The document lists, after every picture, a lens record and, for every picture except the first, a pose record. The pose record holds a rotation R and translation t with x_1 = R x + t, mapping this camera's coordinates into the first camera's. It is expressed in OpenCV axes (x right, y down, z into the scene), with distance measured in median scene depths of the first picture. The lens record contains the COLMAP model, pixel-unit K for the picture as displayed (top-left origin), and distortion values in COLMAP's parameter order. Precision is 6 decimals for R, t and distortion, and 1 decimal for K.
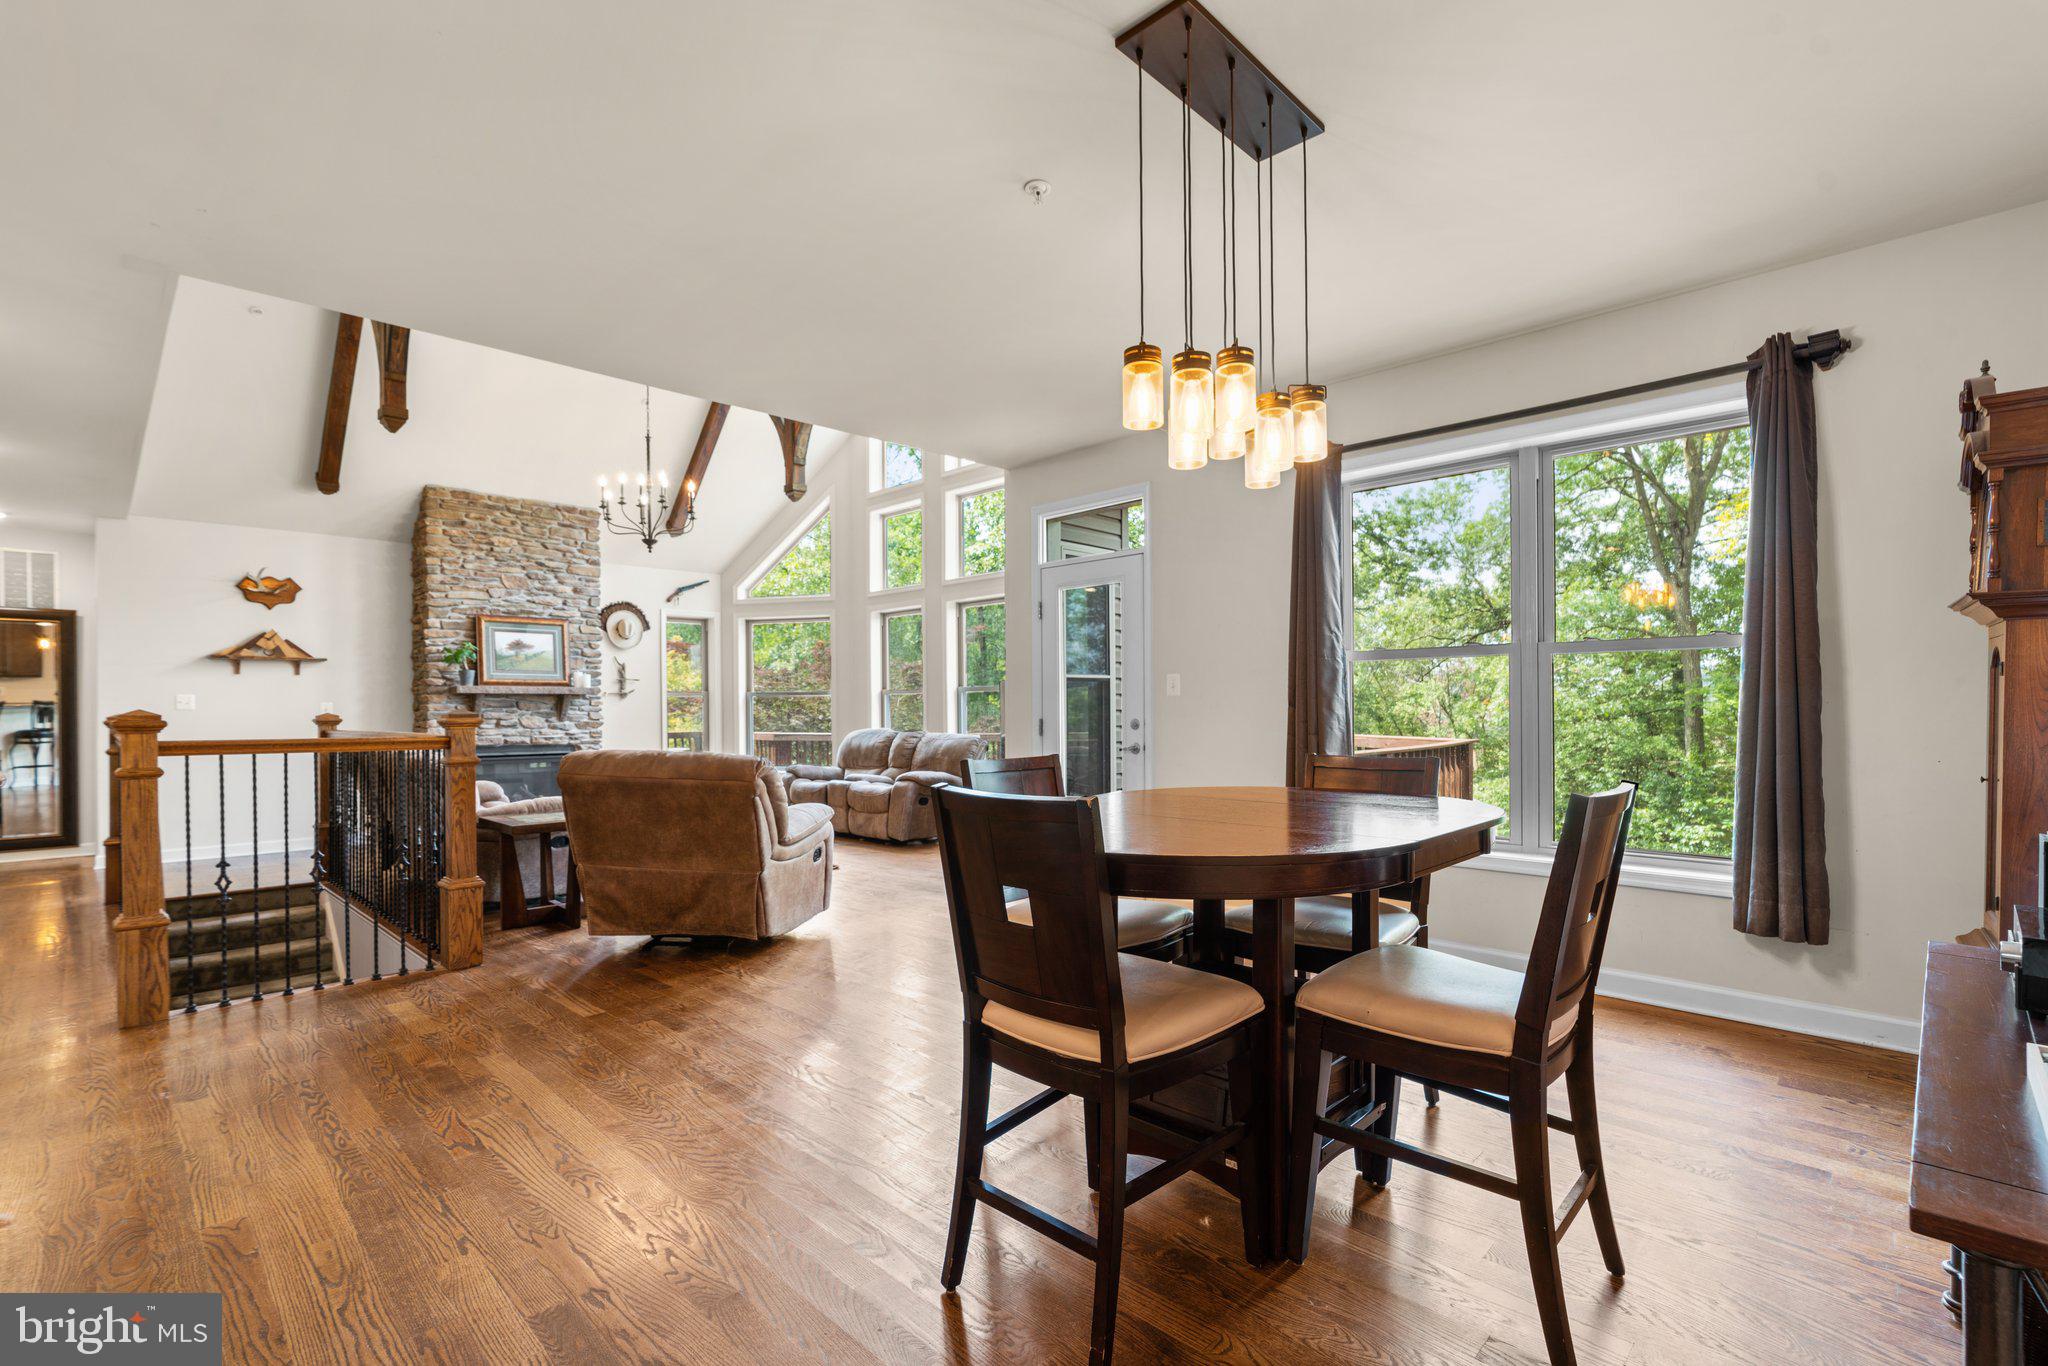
lens RADIAL K [[934.2, 0, 1022.2], [0, 934.2, 710.8], [0, 0, 1]] dist [-0.000057, 0.000201]
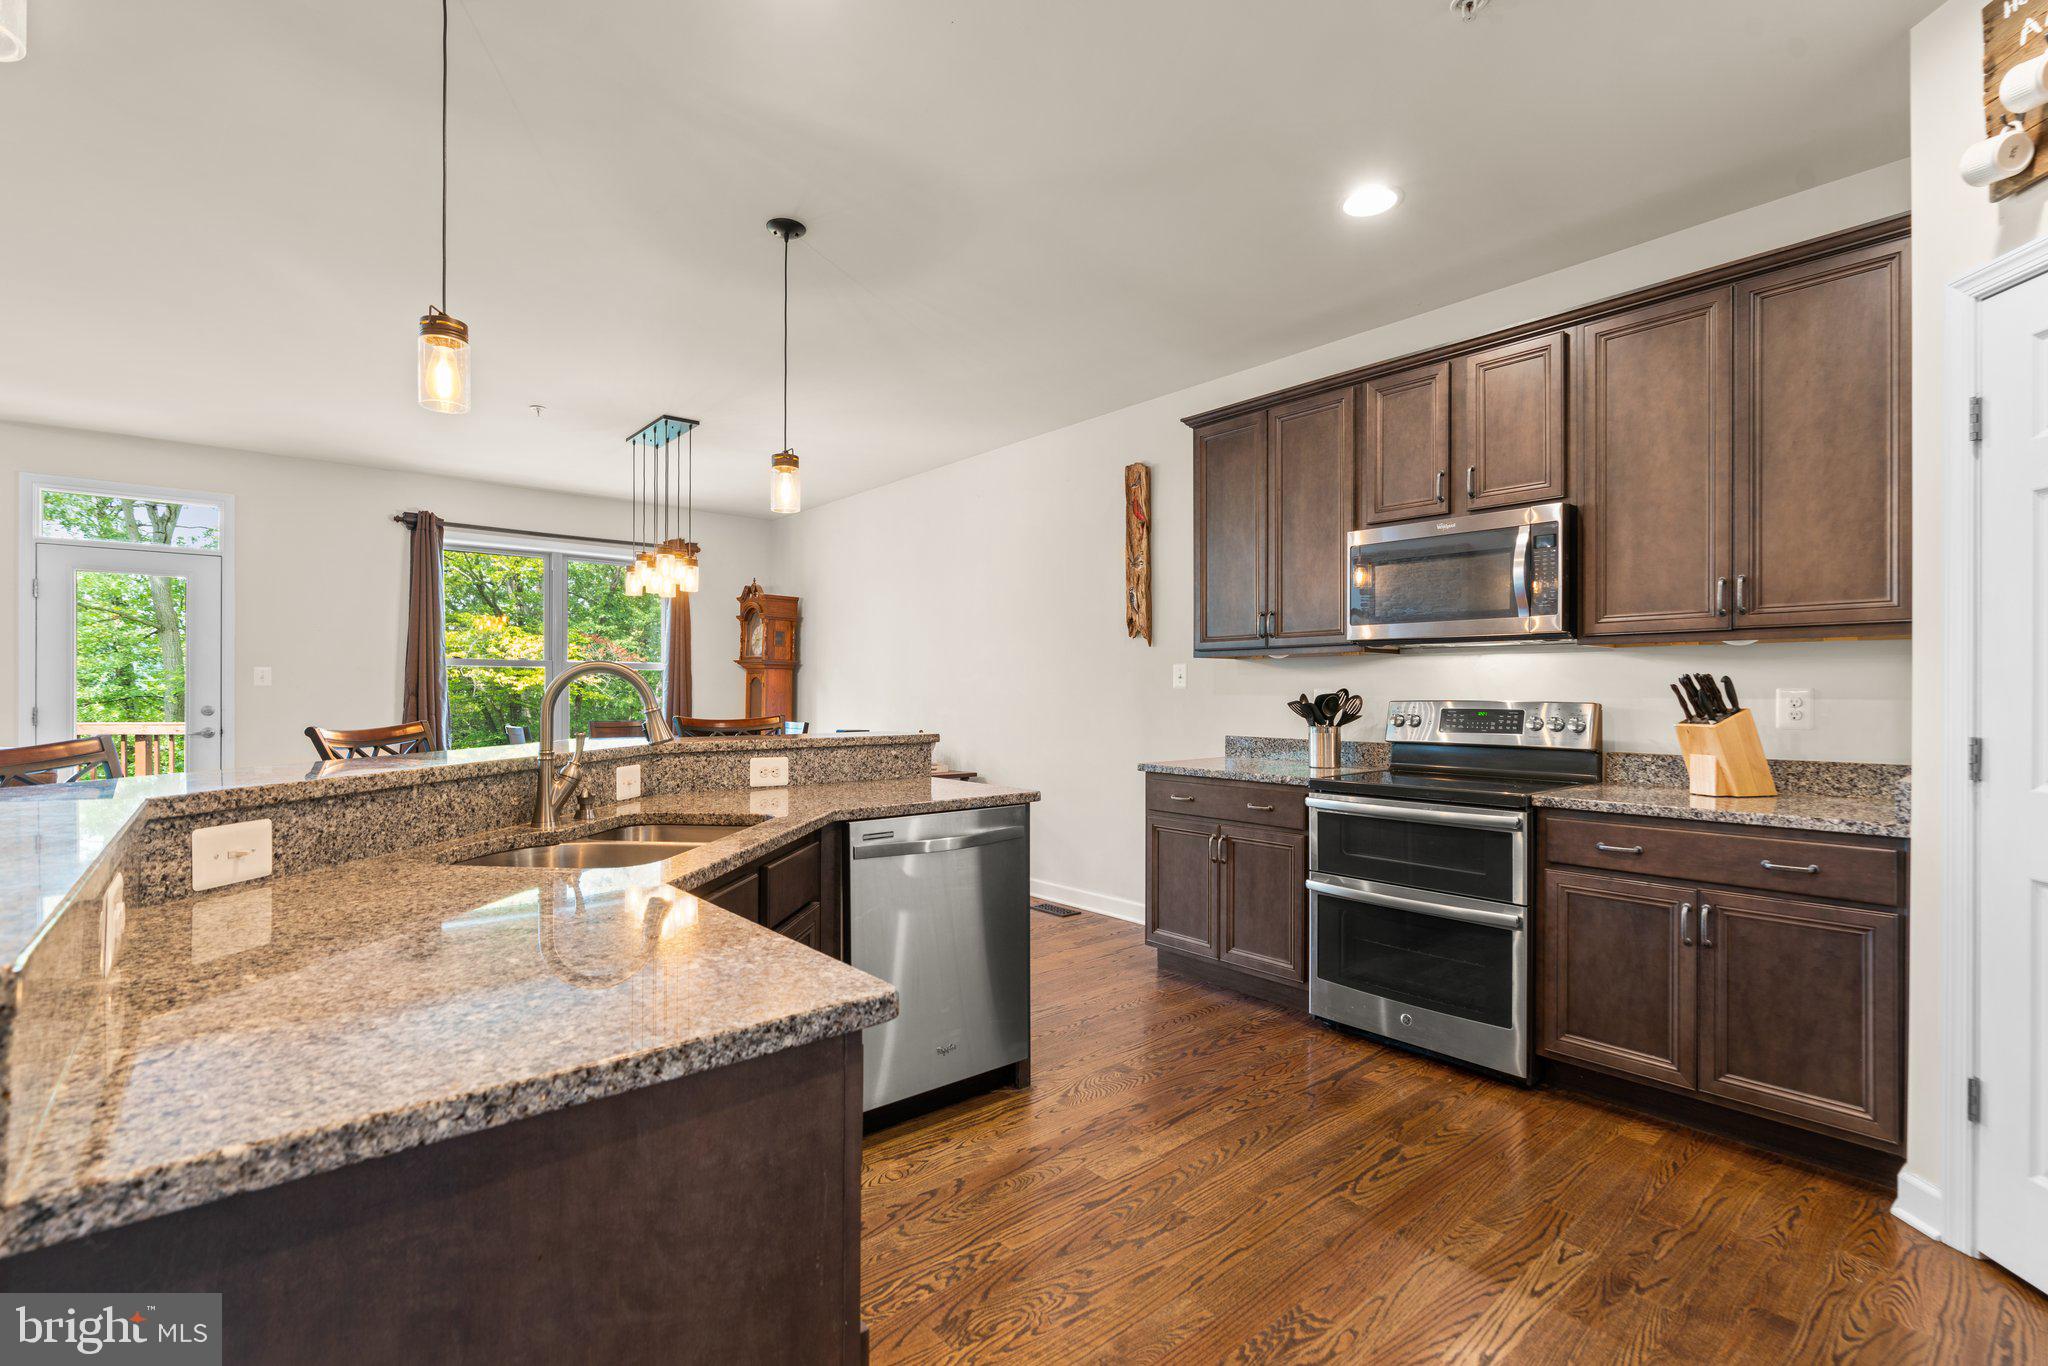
lens RADIAL K [[929.5, 0, 1024.2], [0, 929.5, 693.8], [0, 0, 1]] dist [-0.002031, 0.000408]
pose [[0.088673, 0.005540, 0.996045, -0.544853], [-0.001523, 0.999984, -0.005426, -0.000504], [-0.996060, -0.001036, 0.088680, -0.027278]]
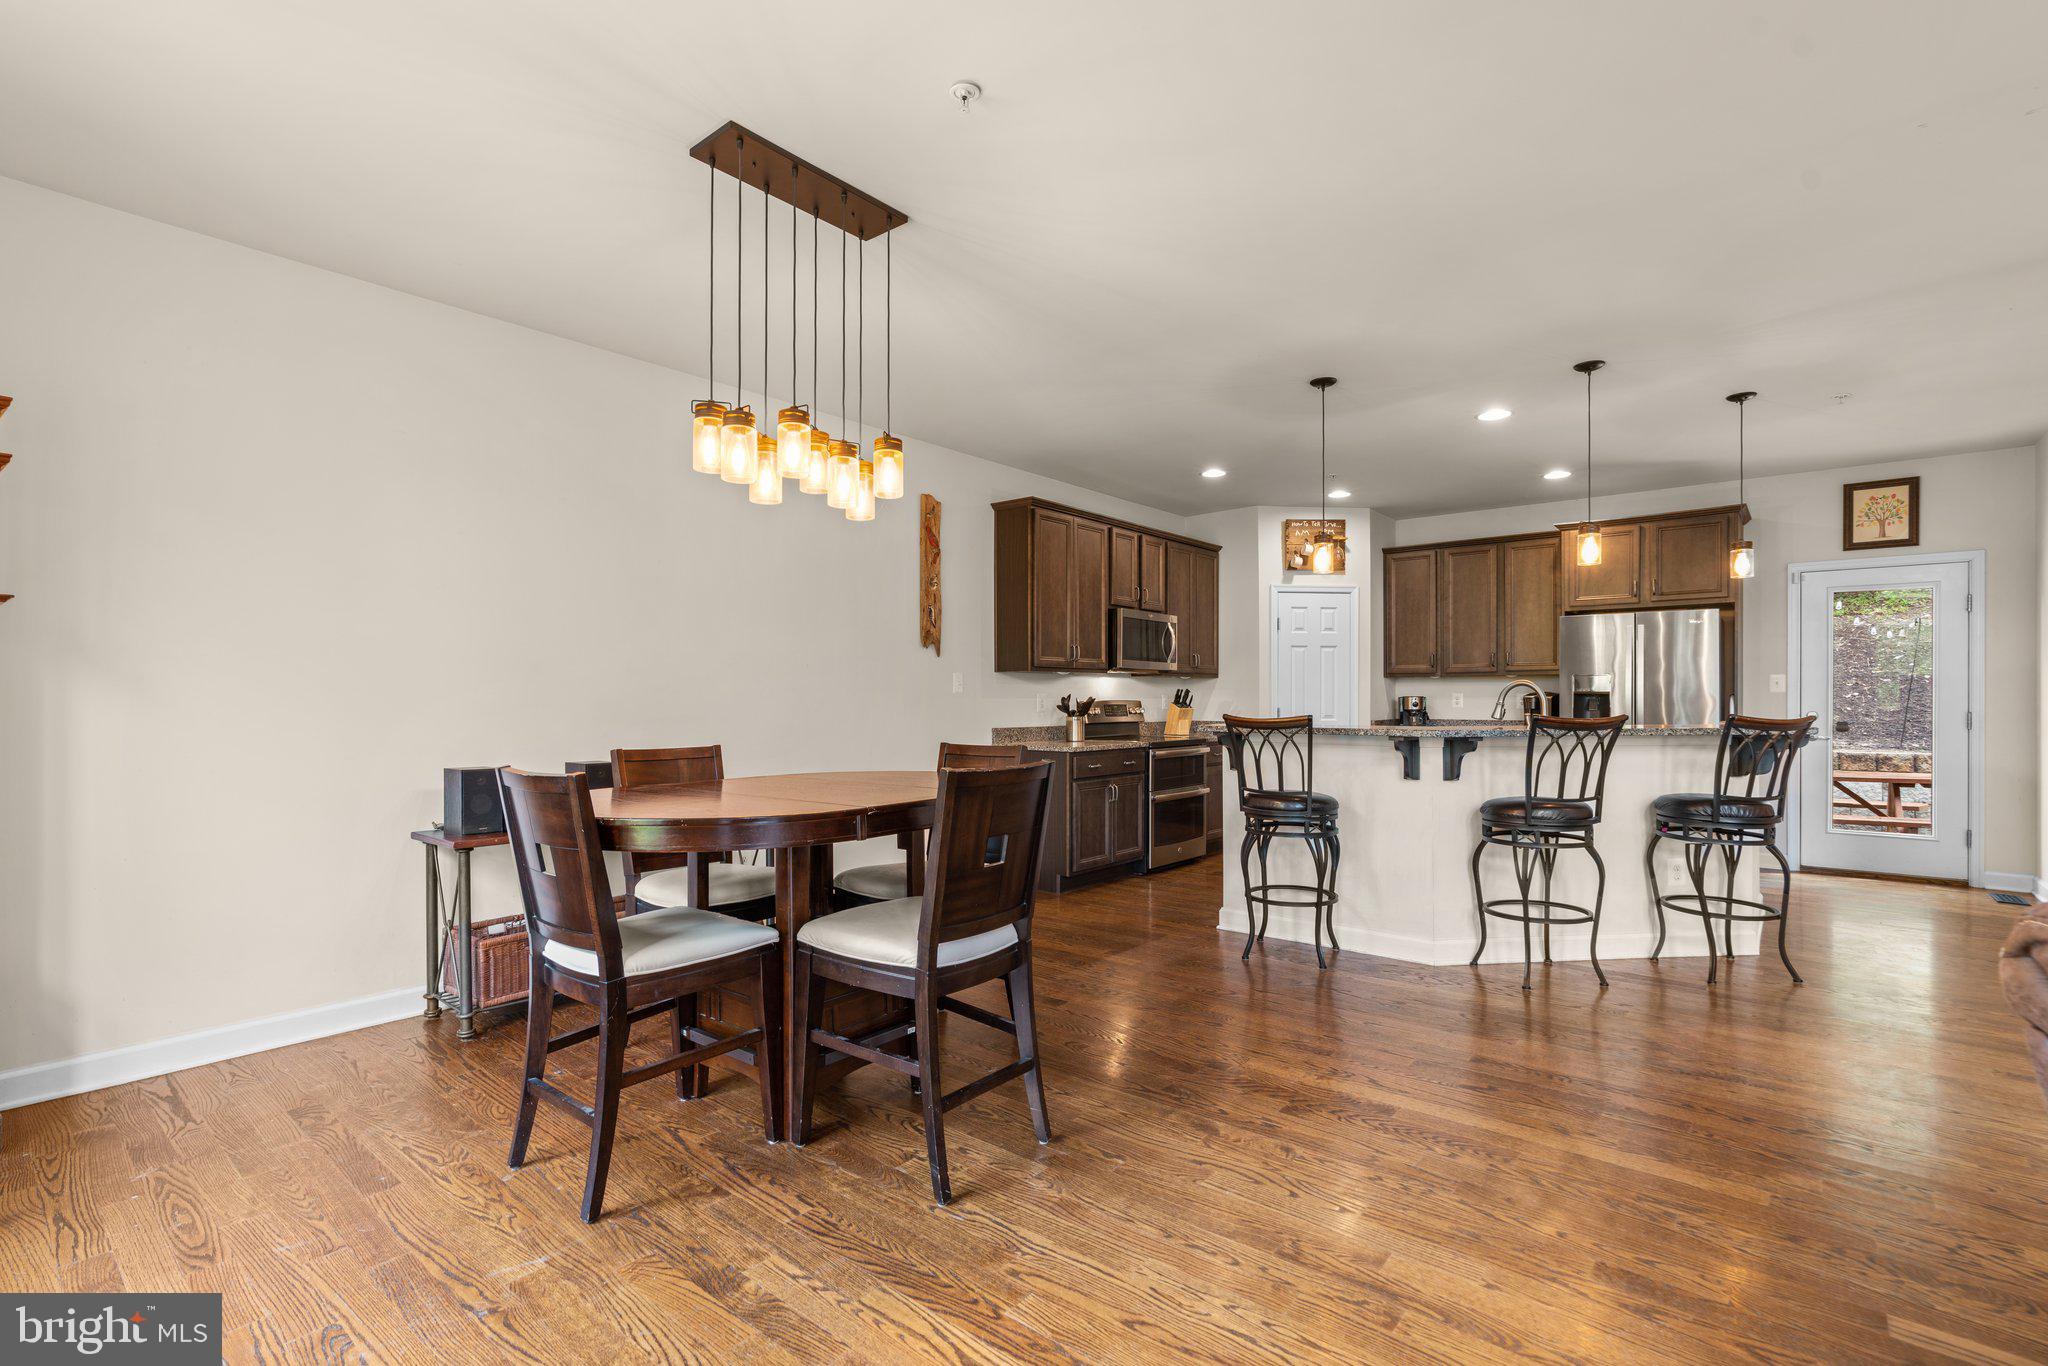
lens RADIAL K [[929.5, 0, 1024.2], [0, 929.5, 693.8], [0, 0, 1]] dist [-0.002031, 0.000408]
pose [[-0.995829, 0.008312, -0.090860, 0.018260], [0.008655, 0.999957, -0.003378, -0.003104], [0.090828, -0.004150, -0.995858, 0.604389]]
